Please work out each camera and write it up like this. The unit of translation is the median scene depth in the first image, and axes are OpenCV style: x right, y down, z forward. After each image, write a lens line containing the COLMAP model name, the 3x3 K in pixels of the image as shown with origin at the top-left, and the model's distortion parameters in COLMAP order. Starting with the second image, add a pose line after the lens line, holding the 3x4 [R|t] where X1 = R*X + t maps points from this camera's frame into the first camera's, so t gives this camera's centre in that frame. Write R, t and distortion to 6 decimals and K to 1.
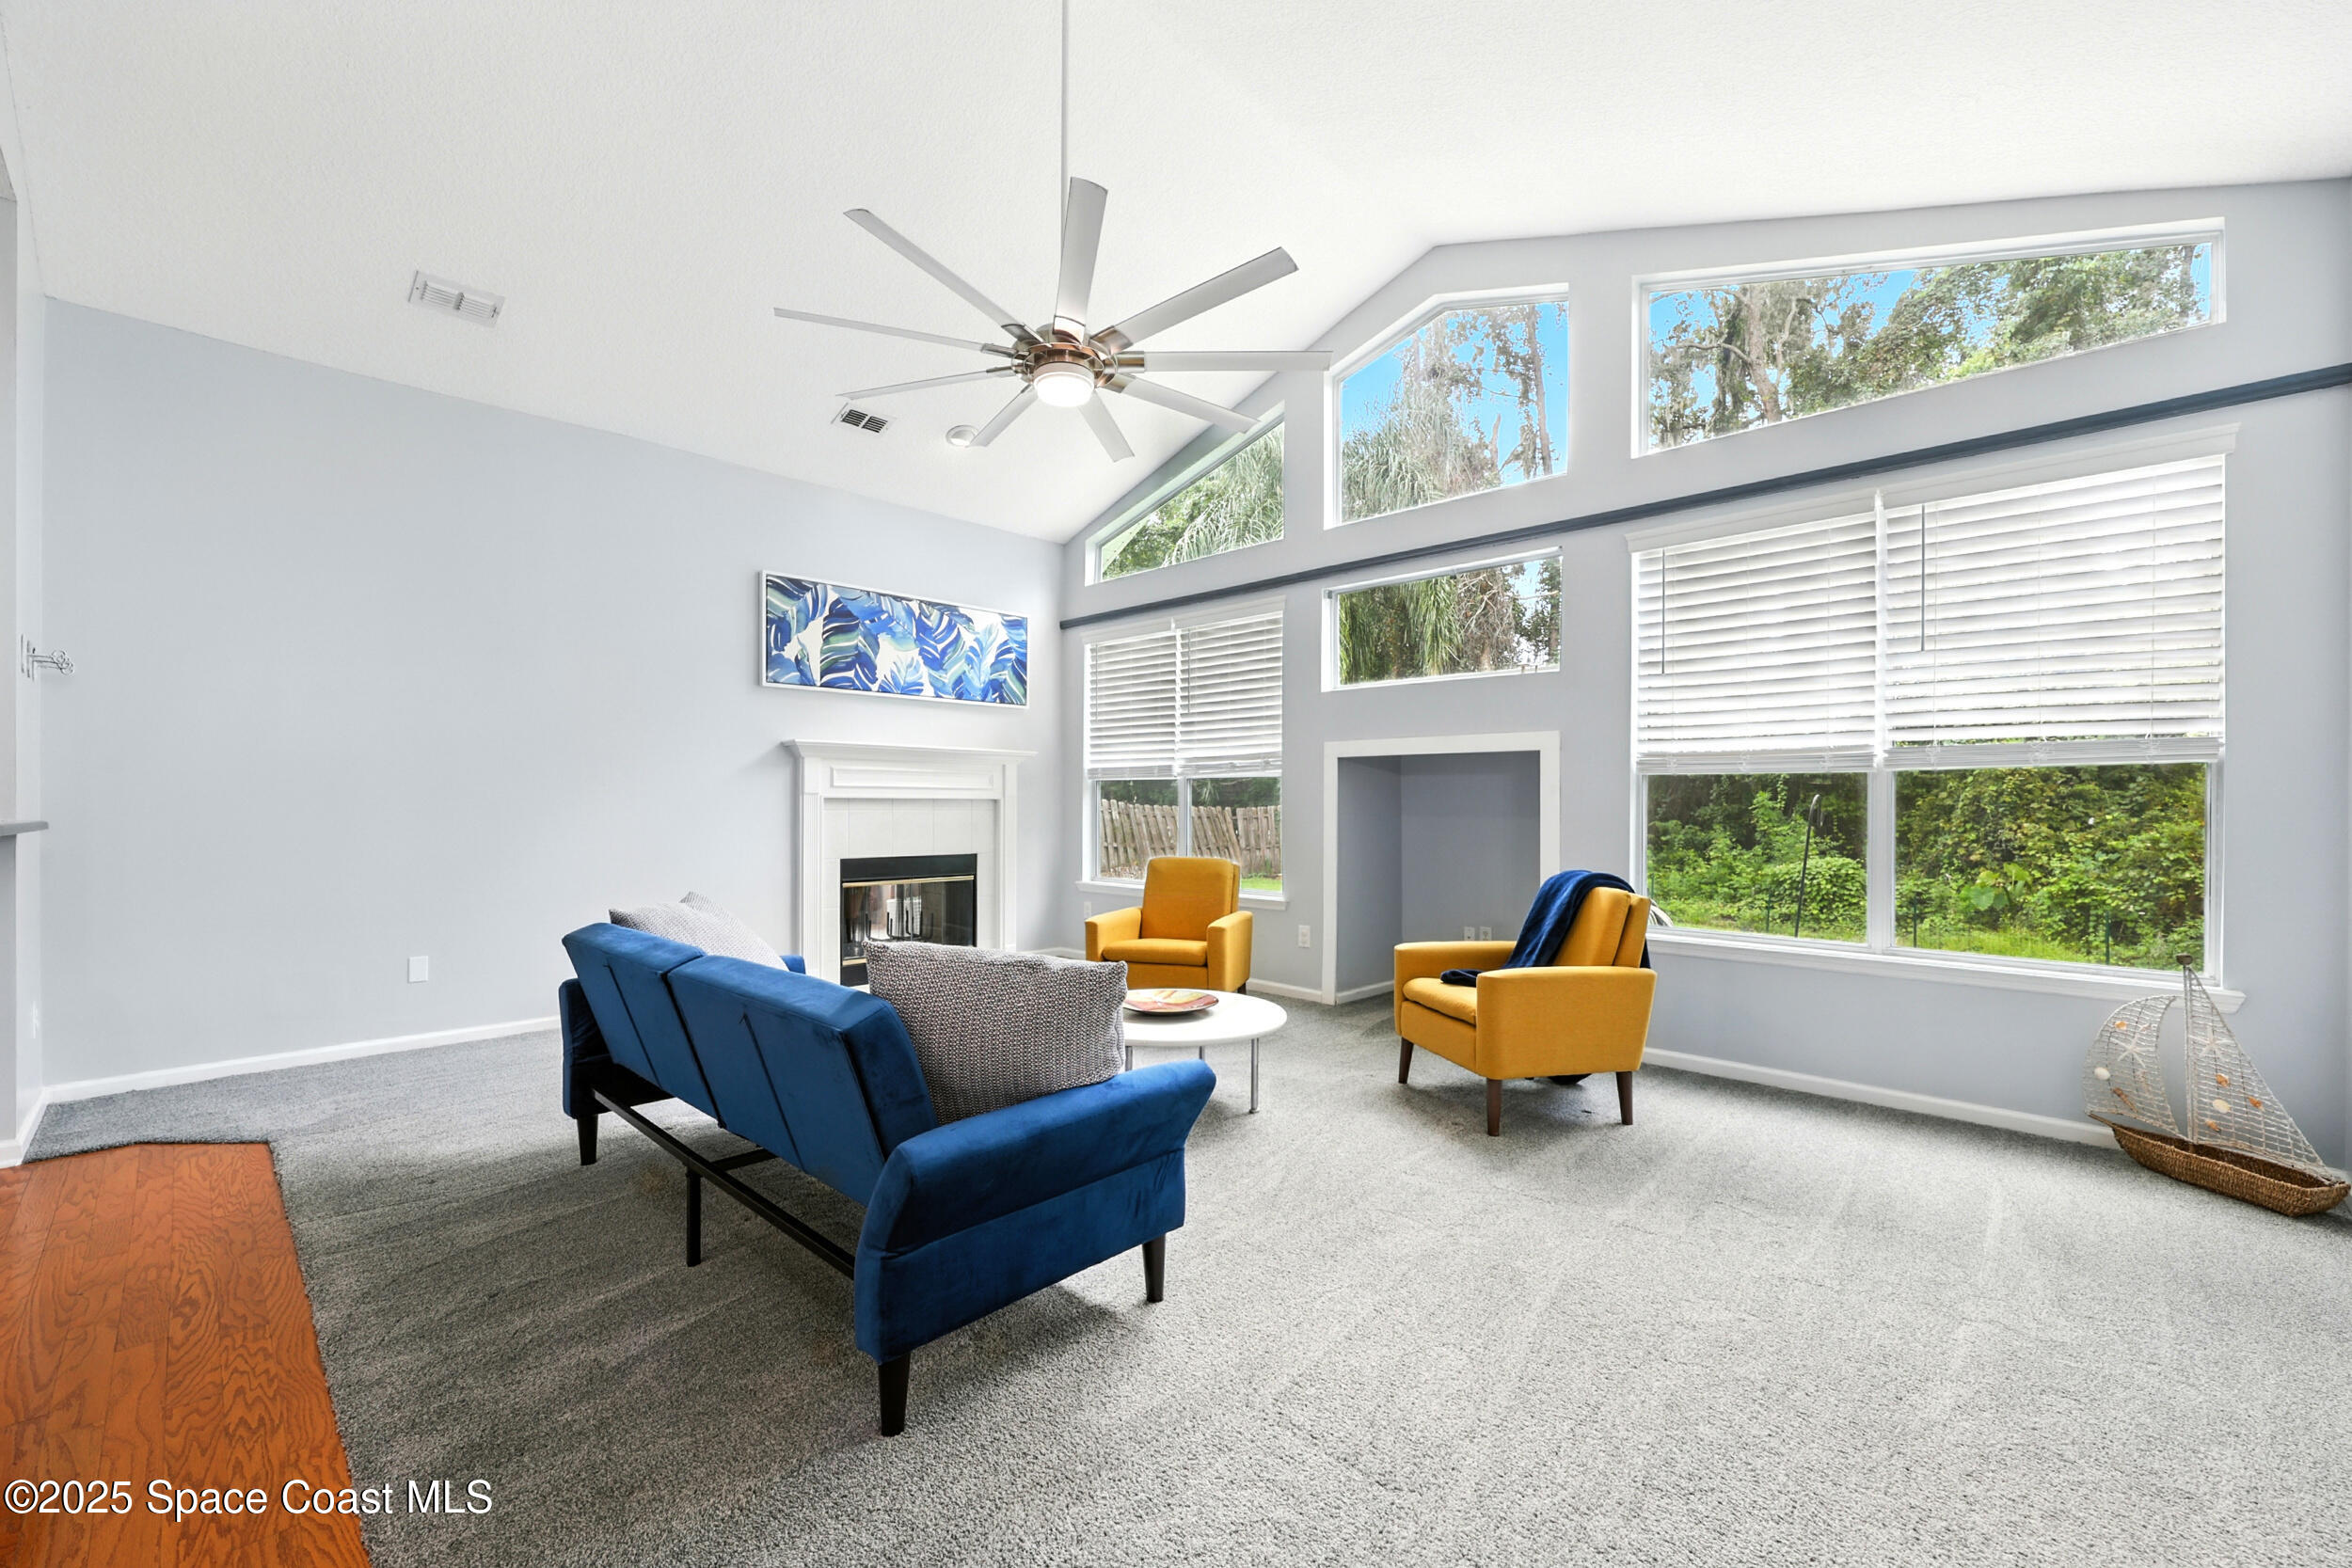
lens RADIAL K [[959.6, 0, 1183.6], [0, 959.6, 797.5], [0, 0, 1]] dist [-0.000232, 0.001148]
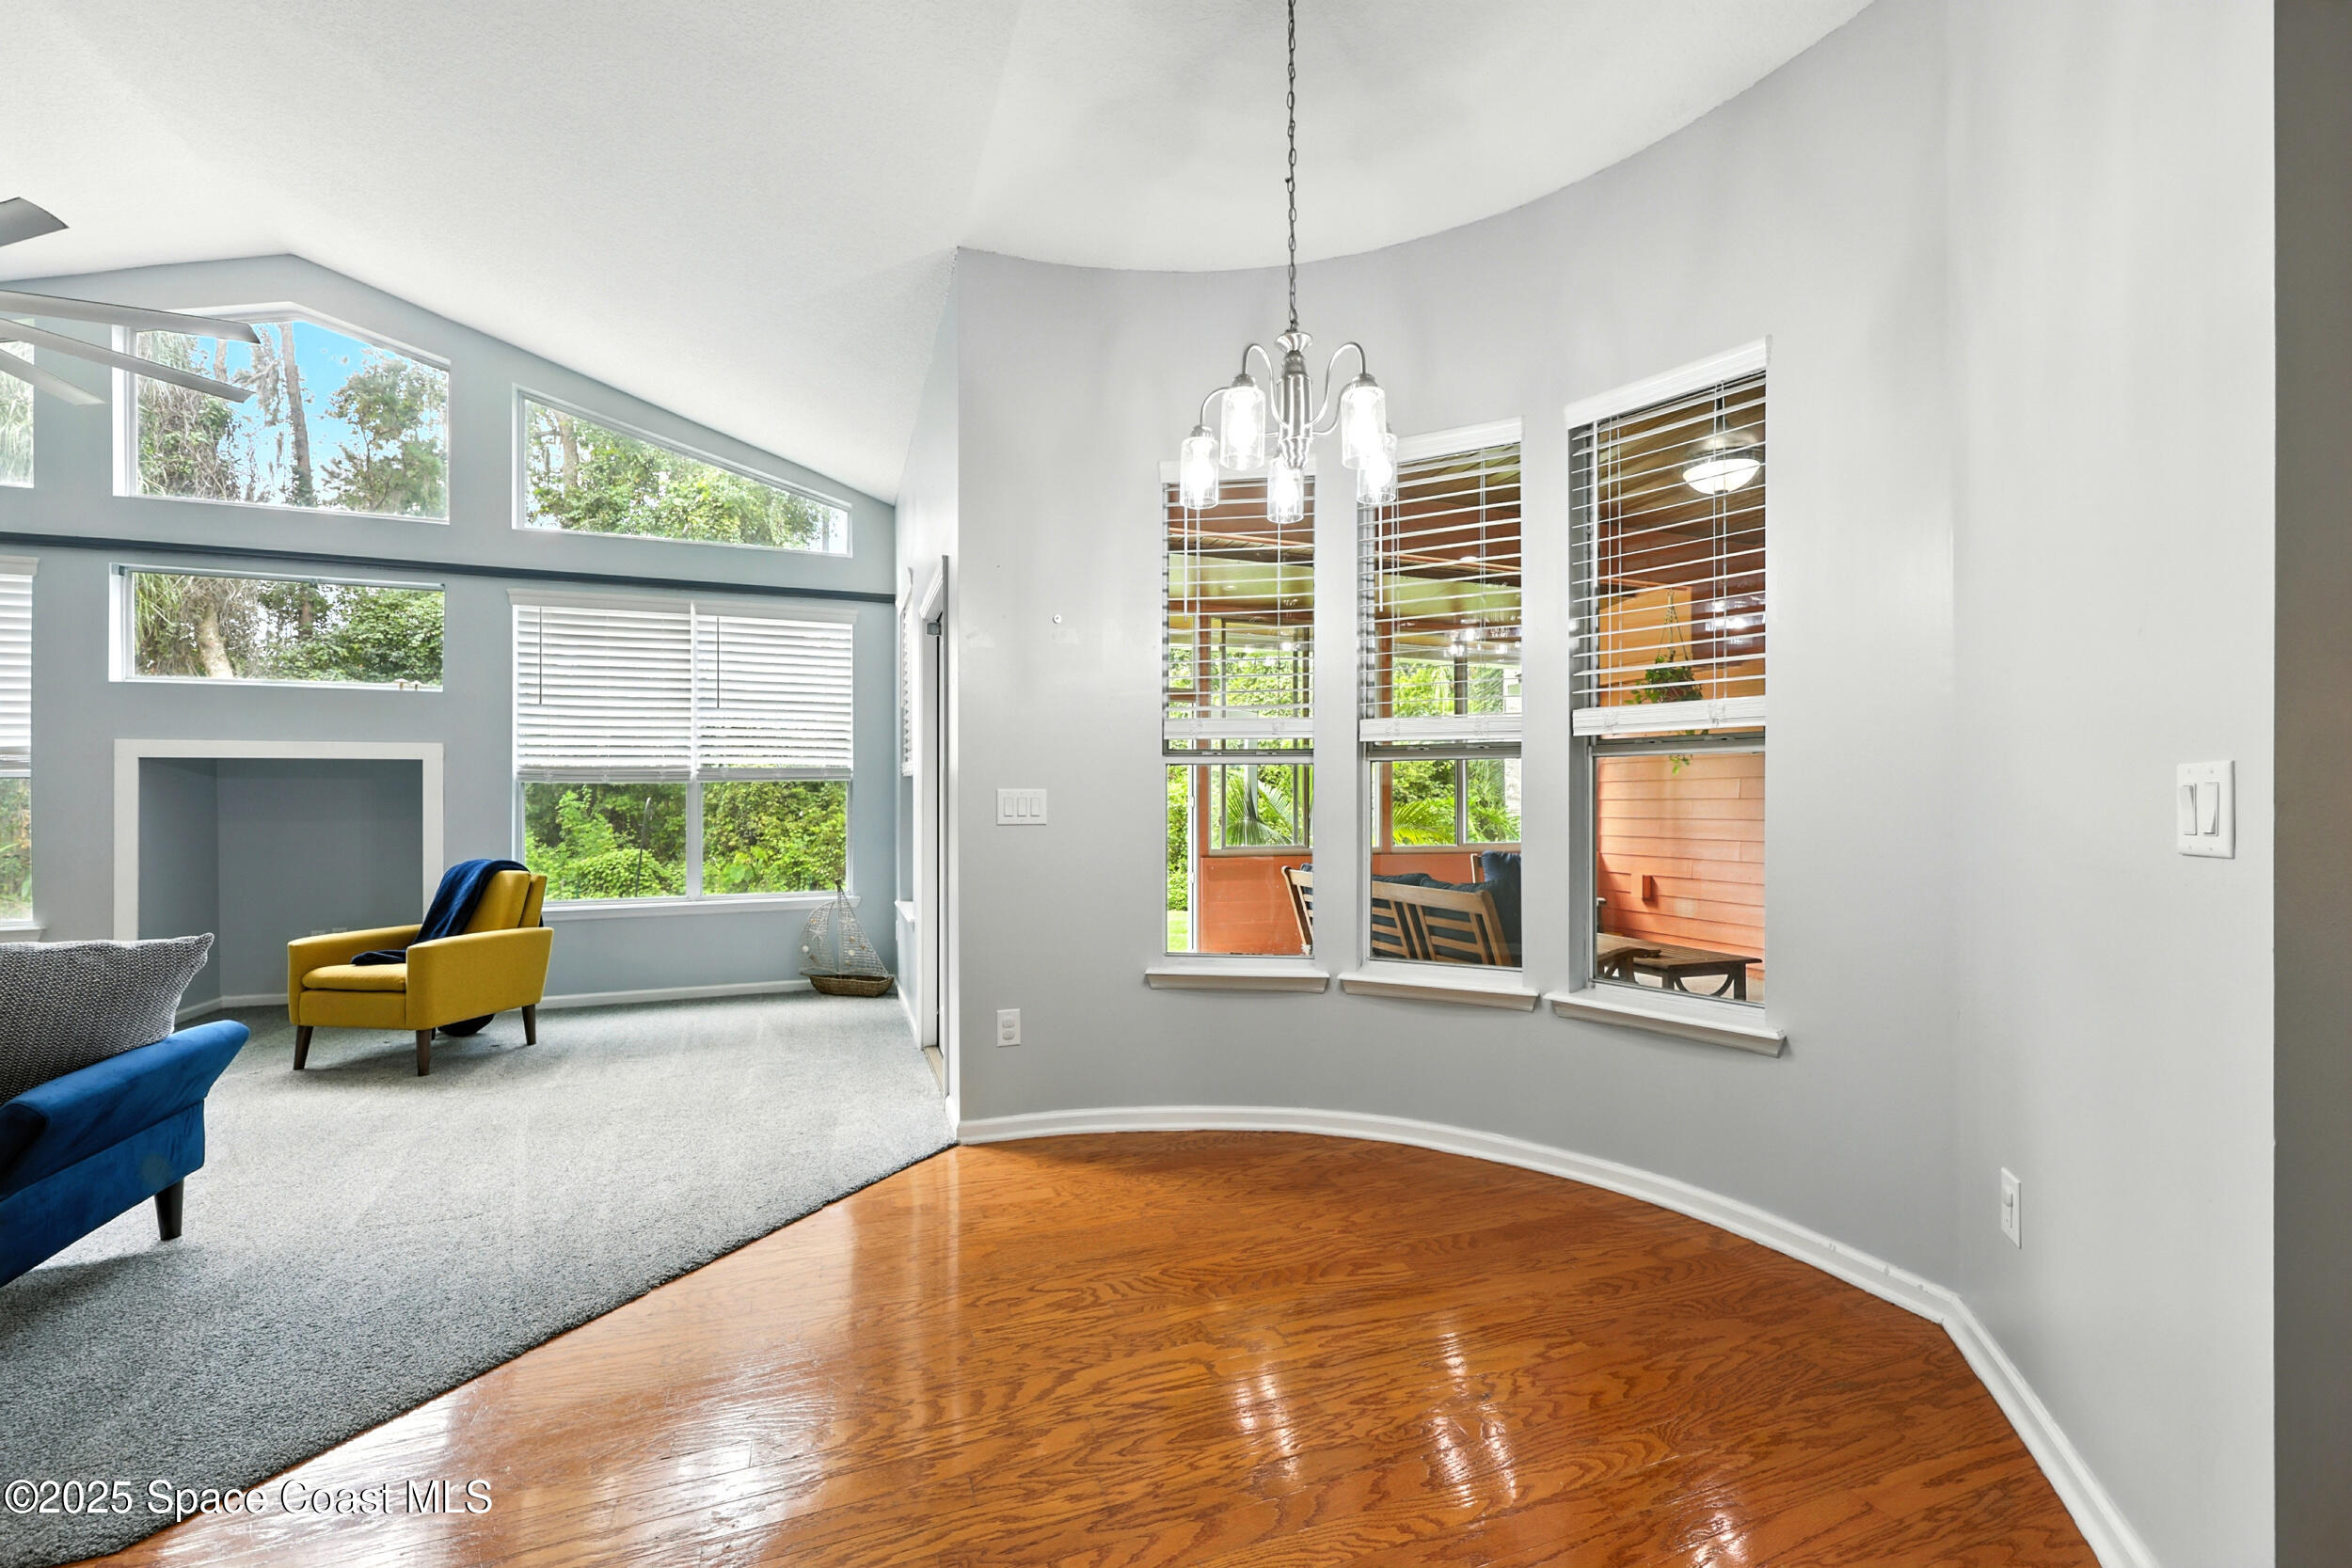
lens RADIAL K [[959.6, 0, 1172.0], [0, 959.6, 796.0], [0, 0, 1]] dist [-0.000232, 0.001148]
pose [[0.430496, -0.003748, 0.902585, -0.218290], [0.005322, 0.999985, 0.001614, -0.002427], [-0.902577, 0.004109, 0.430509, -0.232634]]
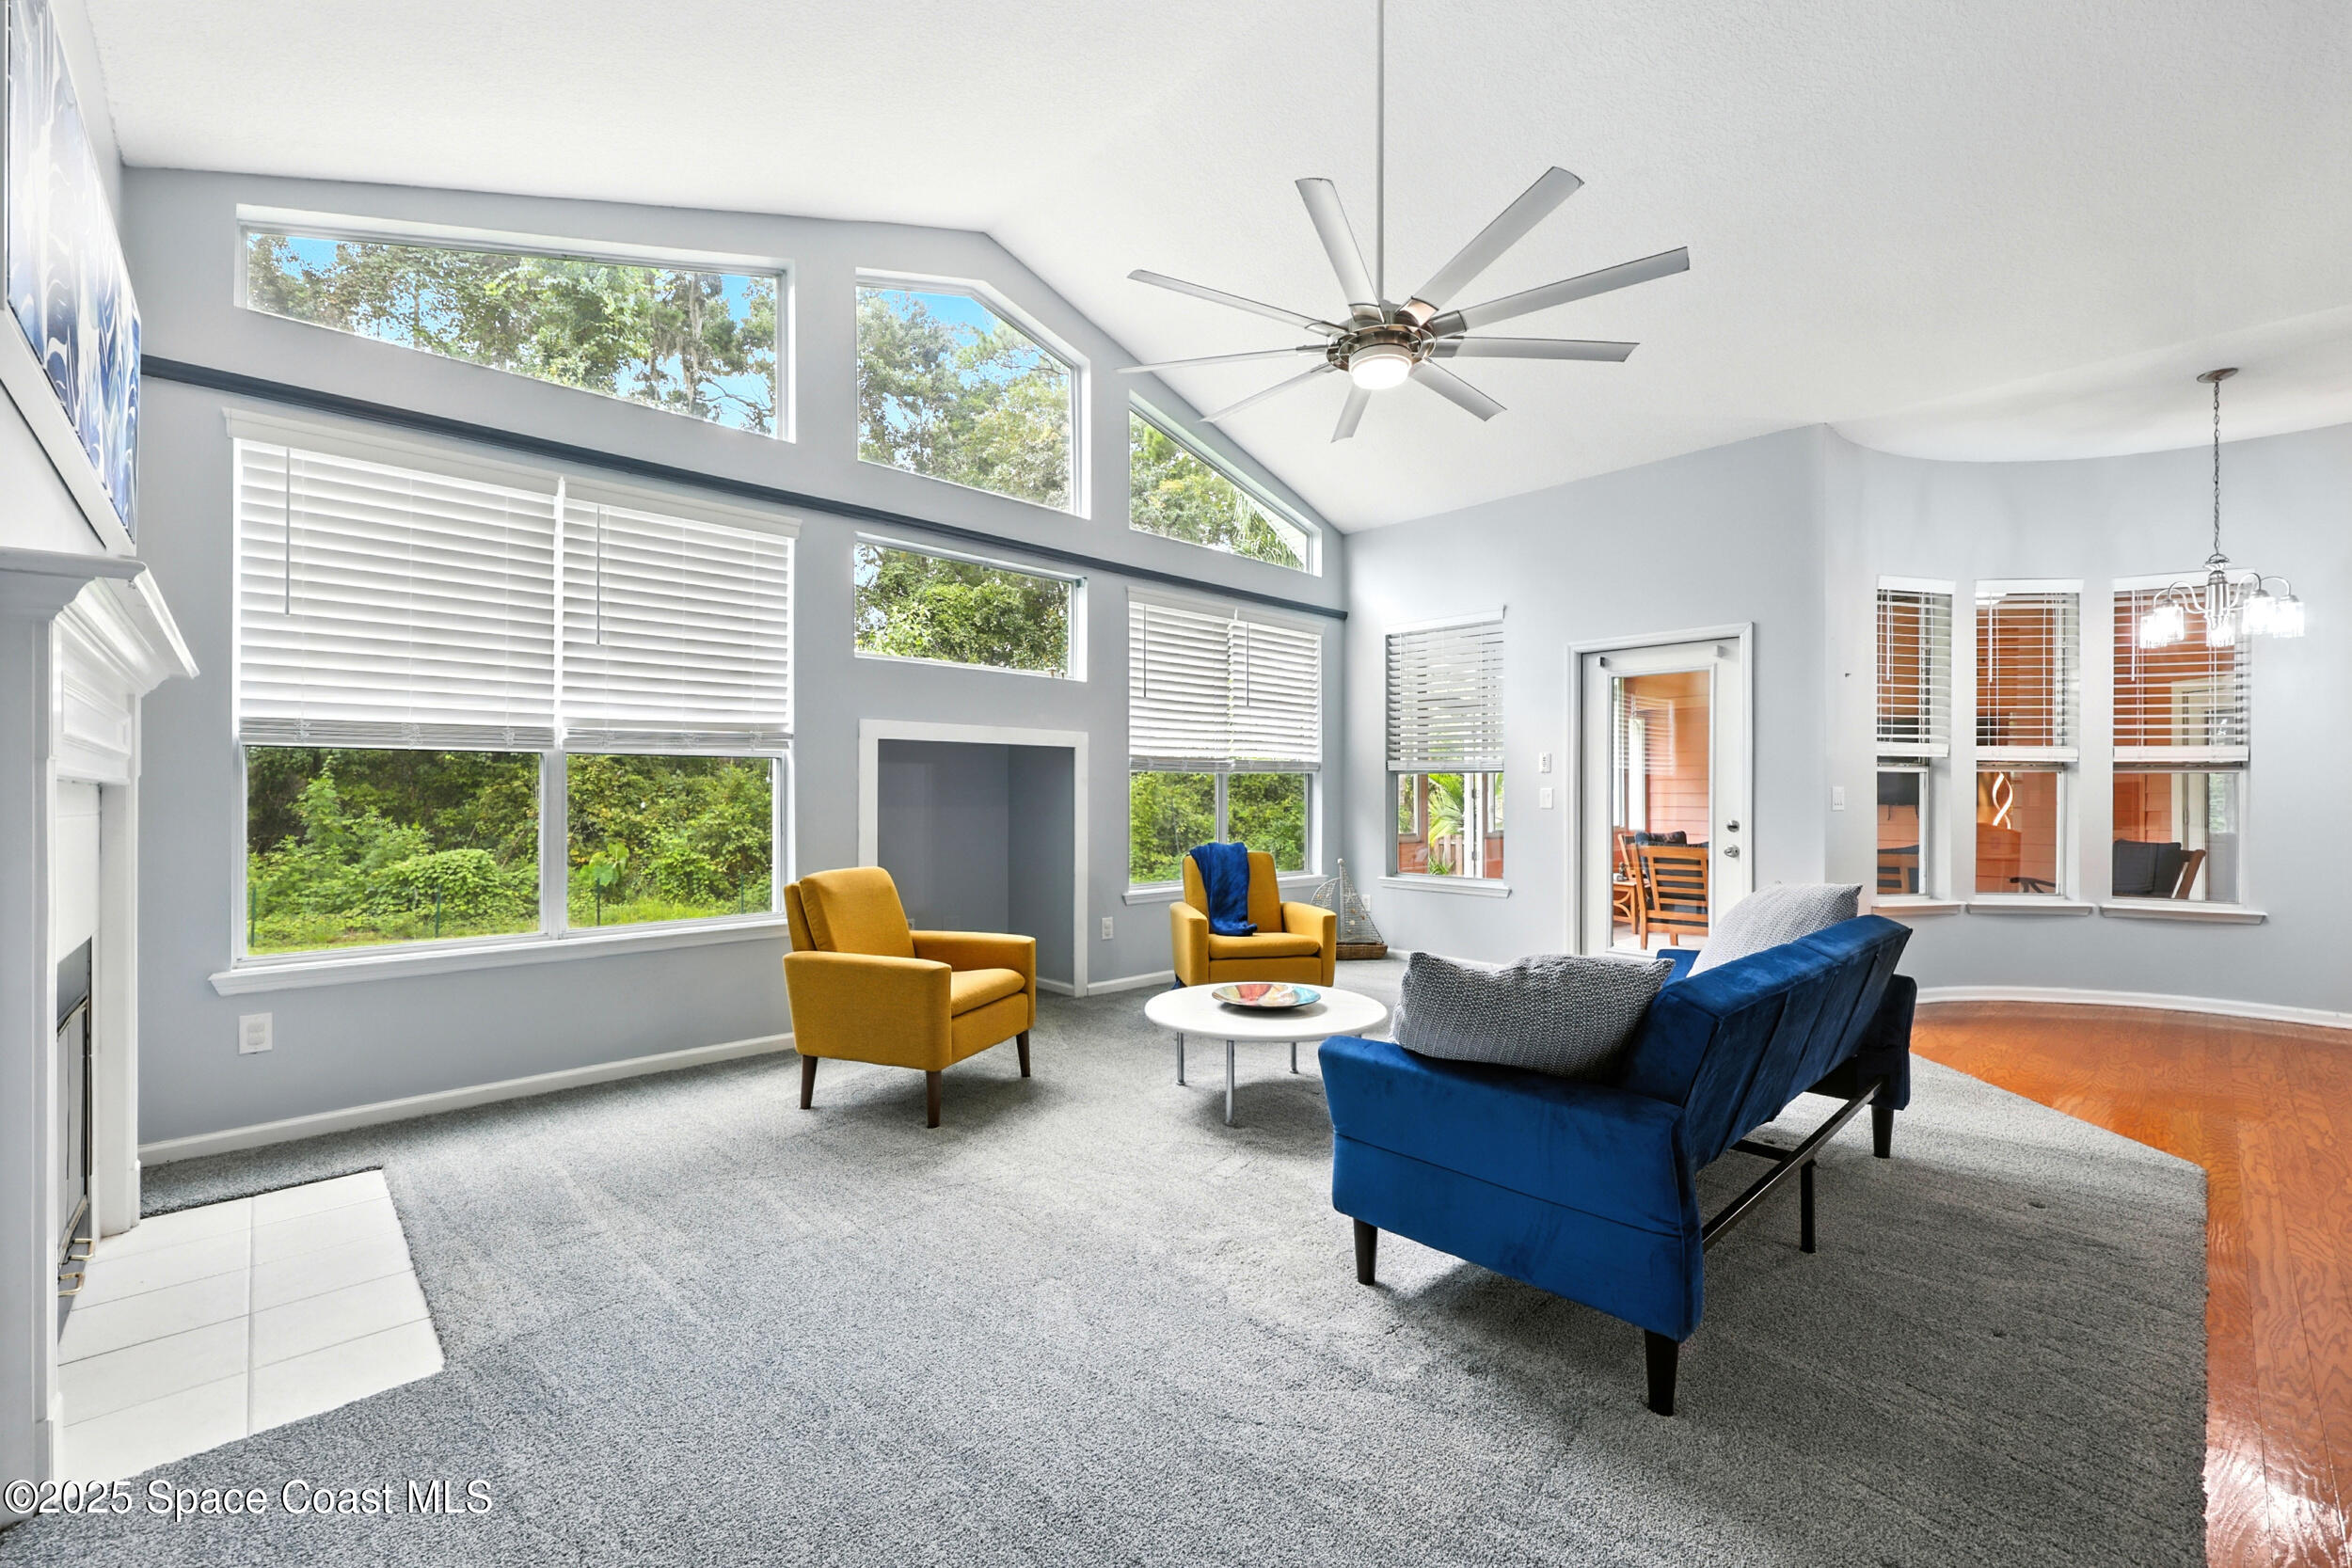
lens RADIAL K [[1030.3, 0, 1178.6], [0, 1030.3, 770.2], [0, 0, 1]] dist [0.020130, -0.000302]
pose [[0.024418, 0.016107, 0.999572, -0.694779], [-0.006960, 0.999849, -0.015942, -0.001466], [-0.999678, -0.006568, 0.024526, 0.670951]]
